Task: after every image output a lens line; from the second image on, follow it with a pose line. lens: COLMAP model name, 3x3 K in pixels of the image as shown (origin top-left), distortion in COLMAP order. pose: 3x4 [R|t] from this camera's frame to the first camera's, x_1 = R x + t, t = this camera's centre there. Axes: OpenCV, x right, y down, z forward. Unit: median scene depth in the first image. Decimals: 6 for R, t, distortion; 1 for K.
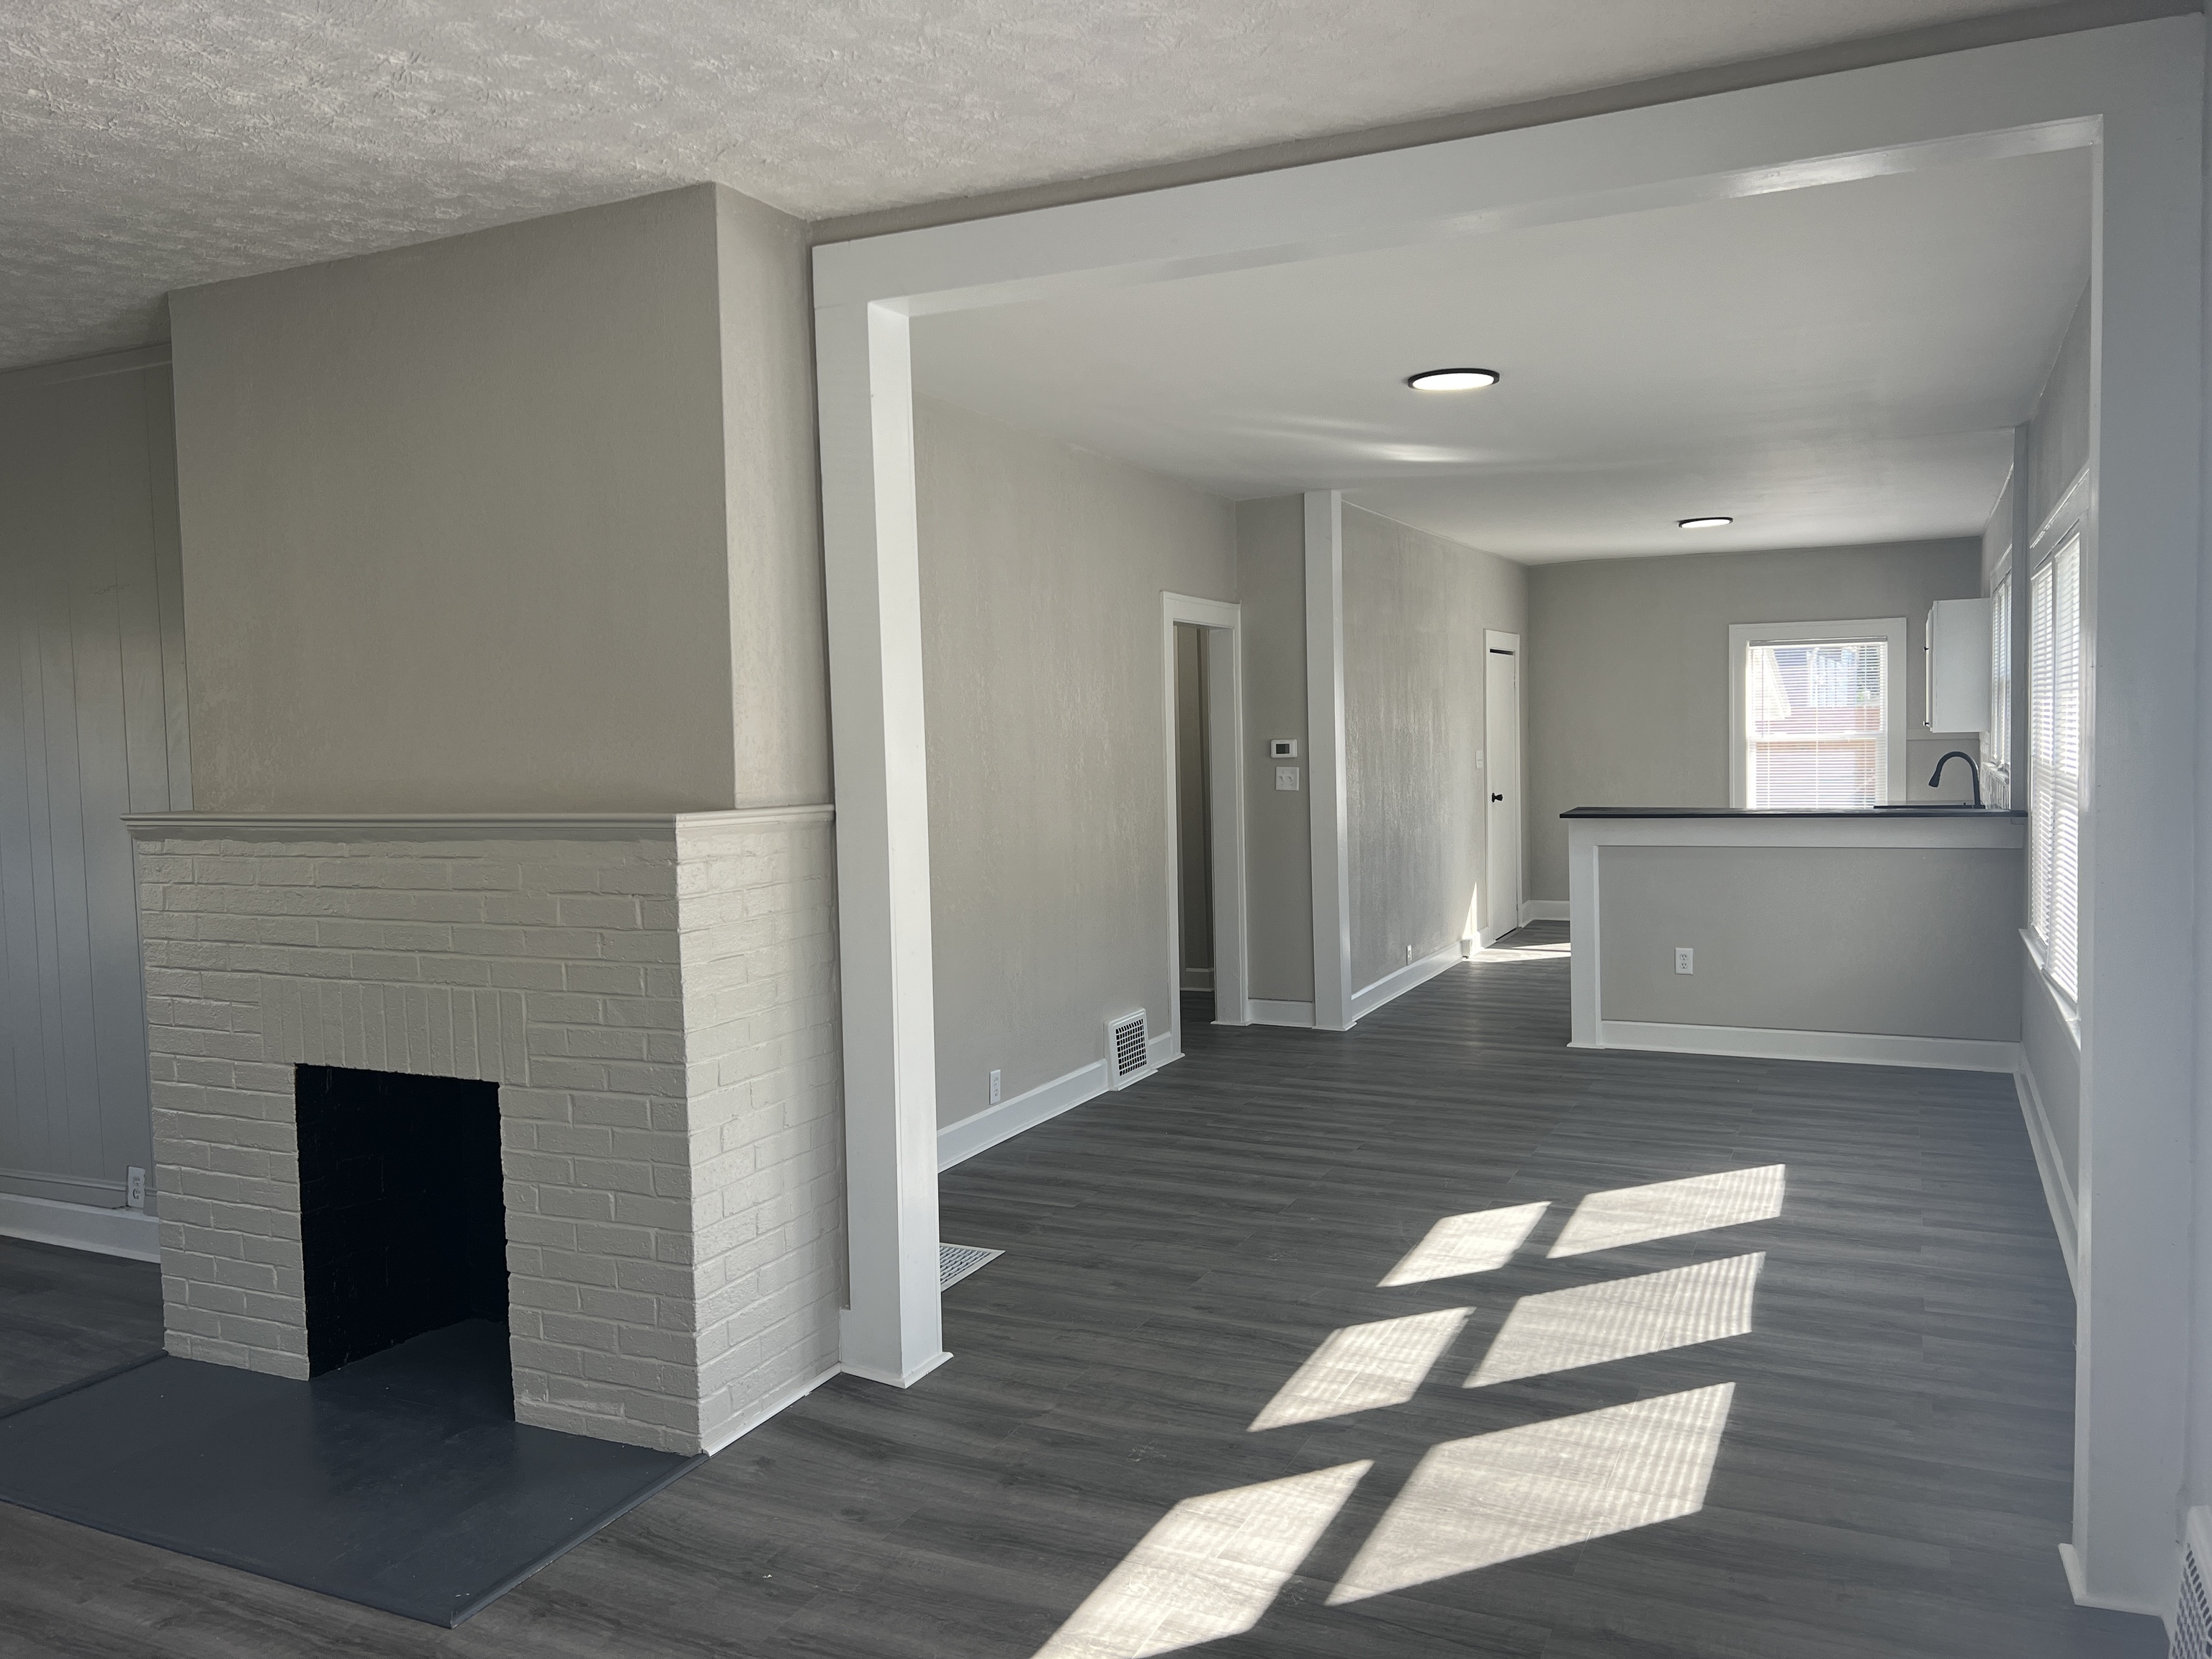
lens RADIAL K [[1652.4, 0, 1097.4], [0, 1652.4, 827.8], [0, 0, 1]] dist [0.057702, -0.066676]
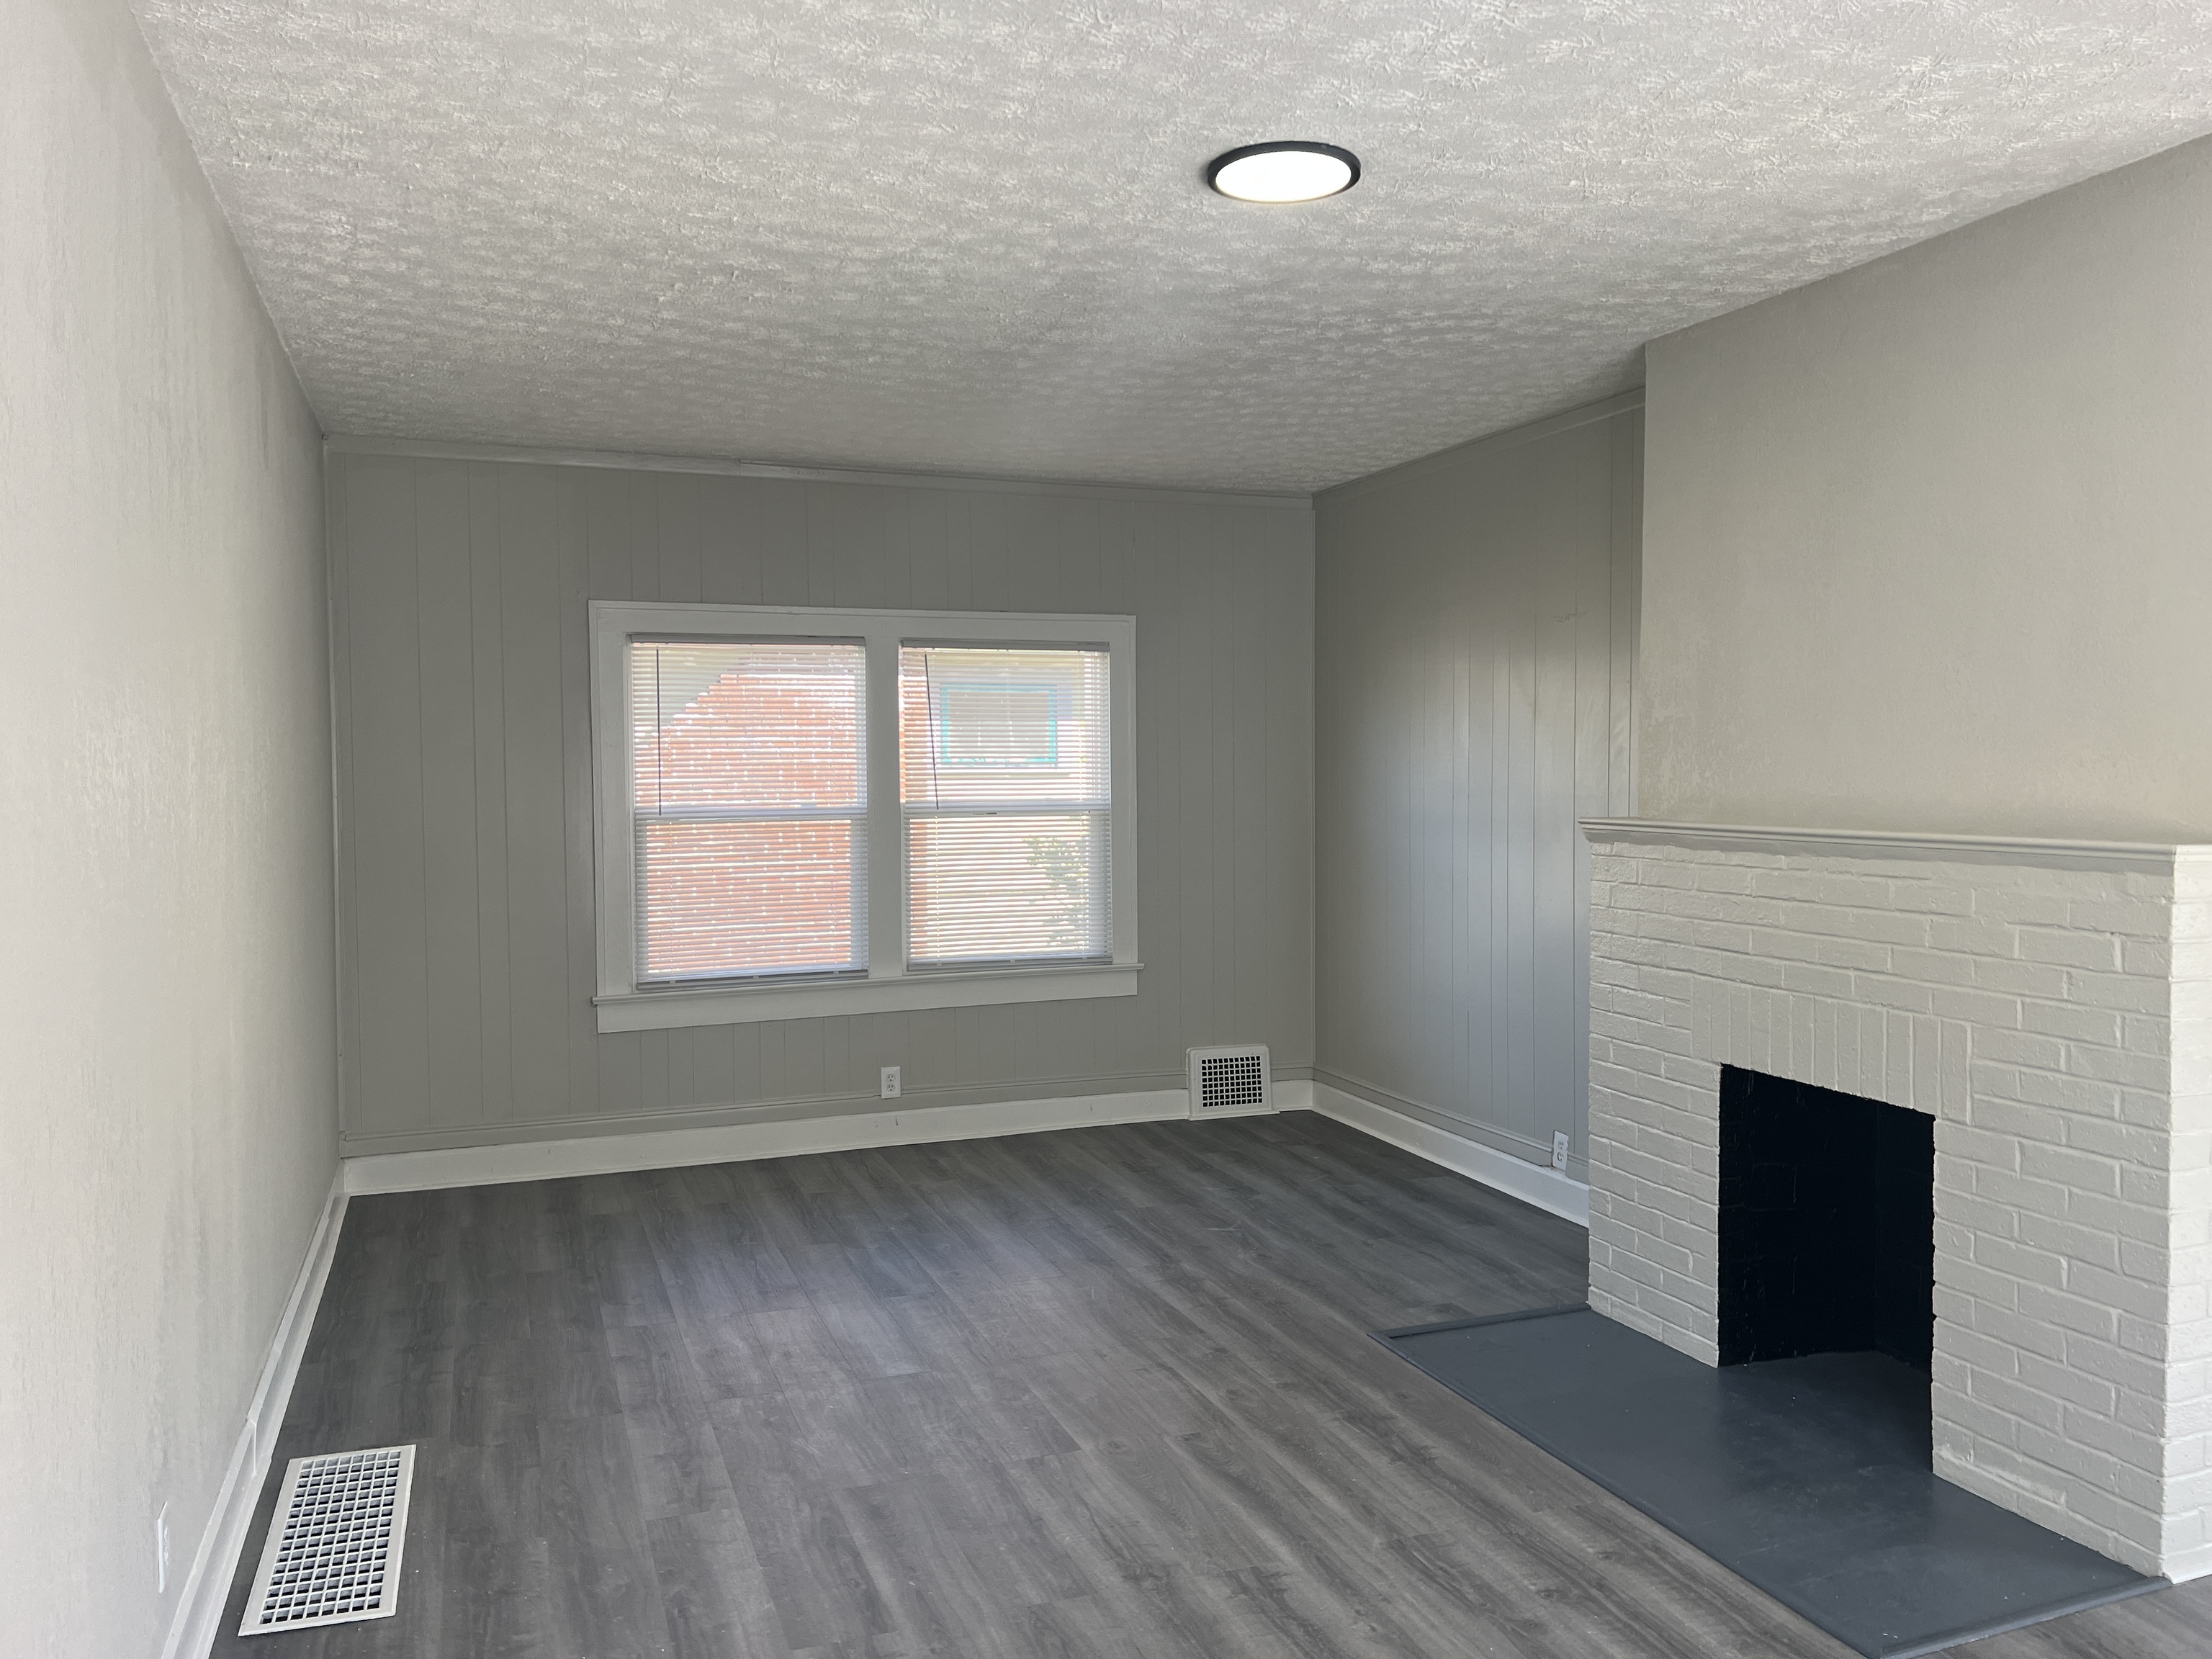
lens RADIAL K [[1652.4, 0, 1105.5], [0, 1652.4, 831.0], [0, 0, 1]] dist [0.057702, -0.066676]
pose [[0.718789, 0.048629, -0.693525, -0.039795], [-0.052940, 0.998483, 0.015144, 0.000615], [0.693209, 0.025830, 0.720273, -0.021474]]
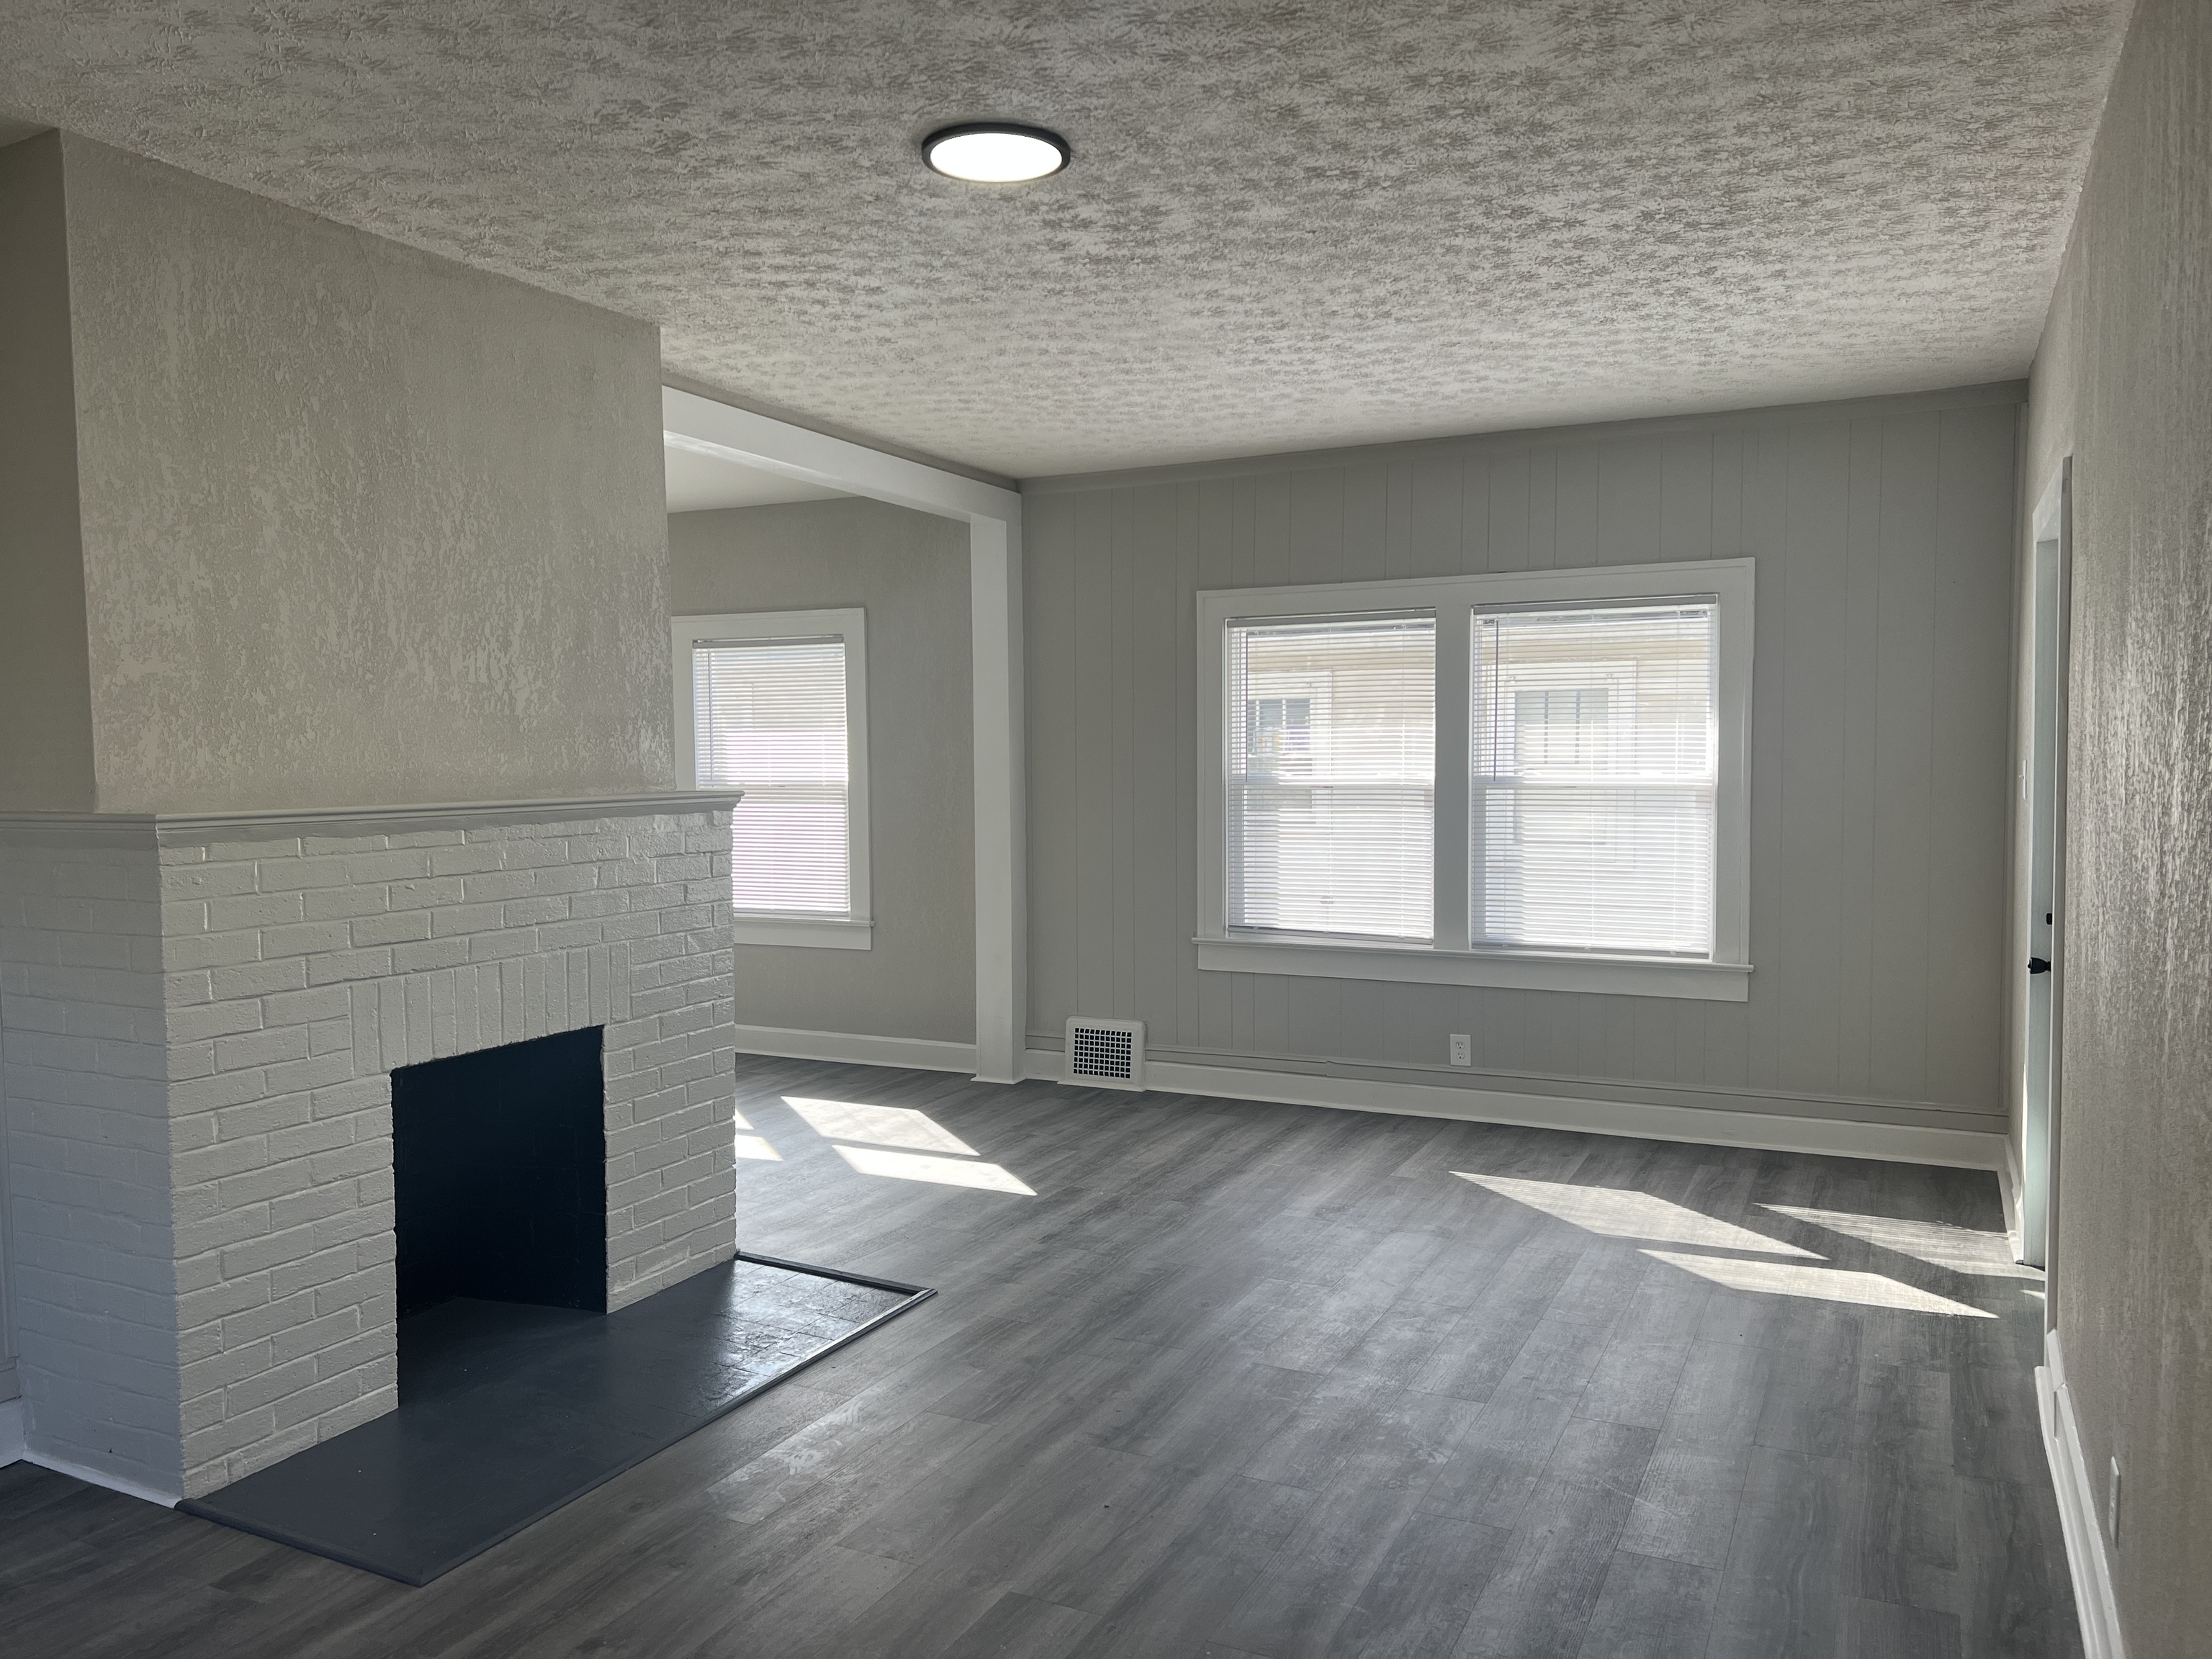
lens RADIAL K [[1652.4, 0, 1102.1], [0, 1652.4, 842.0], [0, 0, 1]] dist [0.057702, -0.066676]
pose [[0.012953, -0.035389, 0.999290, -1.353244], [0.063016, 0.997416, 0.034506, 0.005426], [-0.997928, 0.062524, 0.015150, 0.552446]]
